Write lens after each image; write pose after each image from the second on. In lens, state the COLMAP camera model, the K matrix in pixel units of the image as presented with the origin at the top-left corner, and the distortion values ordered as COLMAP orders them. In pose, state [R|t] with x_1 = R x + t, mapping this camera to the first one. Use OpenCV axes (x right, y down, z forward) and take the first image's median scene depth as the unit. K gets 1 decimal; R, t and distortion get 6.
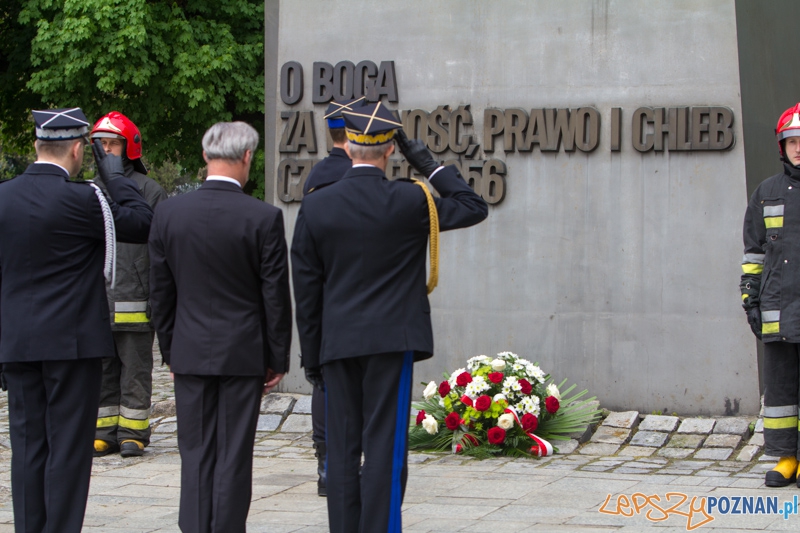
lens RADIAL K [[2554.6, 0, 399.8], [0, 2554.6, 264.4], [0, 0, 1]] dist [-0.013644, 0.000000]
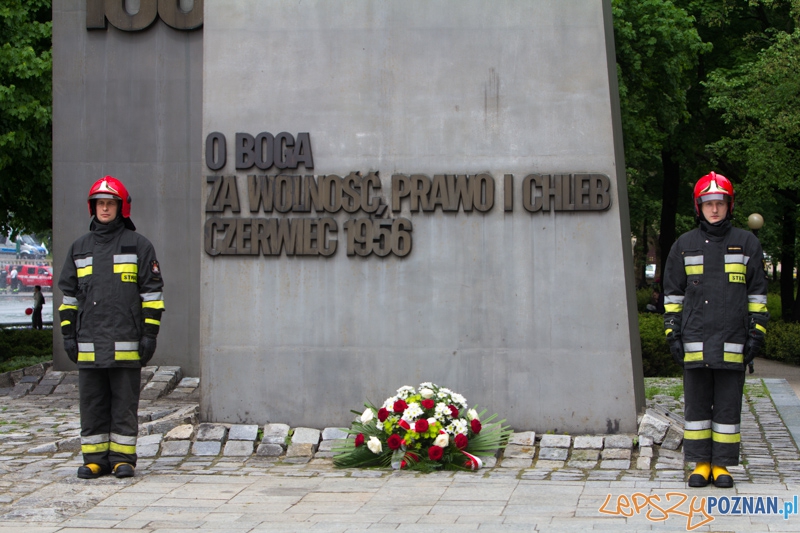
lens RADIAL K [[2554.6, 0, 400.2], [0, 2554.6, 268.1], [0, 0, 1]] dist [-0.013644, 0.000000]
pose [[0.975413, -0.003223, 0.220360, -0.225611], [0.008009, 0.999751, -0.020828, 0.006058], [-0.220238, 0.022081, 0.975196, -0.137517]]
